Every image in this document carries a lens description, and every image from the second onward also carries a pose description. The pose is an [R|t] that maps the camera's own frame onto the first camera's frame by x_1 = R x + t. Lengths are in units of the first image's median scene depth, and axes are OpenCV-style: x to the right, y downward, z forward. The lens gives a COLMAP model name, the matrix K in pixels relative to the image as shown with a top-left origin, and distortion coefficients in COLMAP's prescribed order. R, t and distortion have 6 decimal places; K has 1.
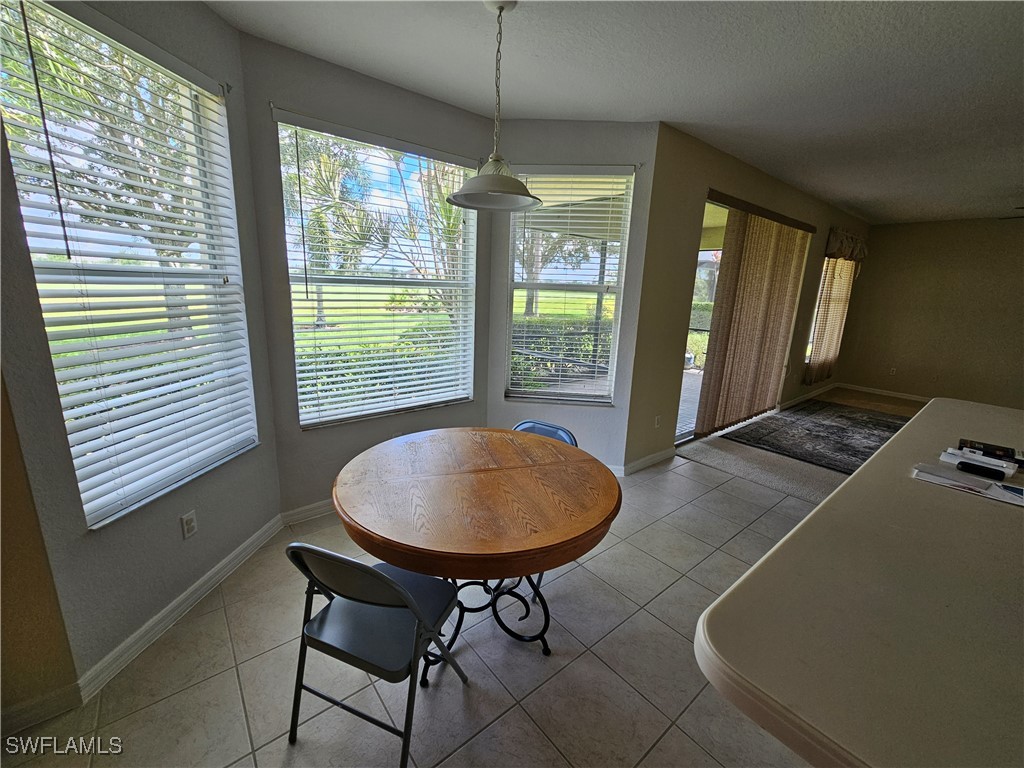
lens RADIAL K [[419.3, 0, 510.7], [0, 419.3, 387.0], [0, 0, 1]] dist [-0.001148, 0.000303]
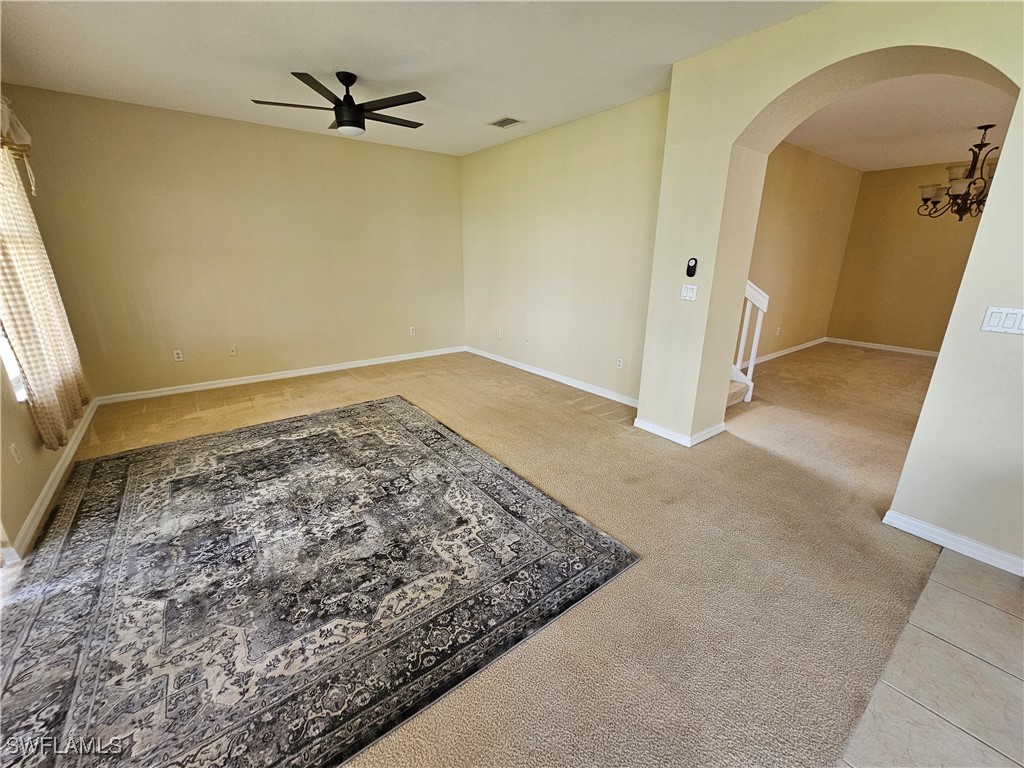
lens RADIAL K [[419.3, 0, 512.9], [0, 419.3, 383.7], [0, 0, 1]] dist [-0.001148, 0.000303]
pose [[0.032173, -0.321049, 0.946516, 0.402367], [0.222552, 0.925532, 0.306367, -0.105024], [-0.974390, 0.200793, 0.101227, 0.579055]]
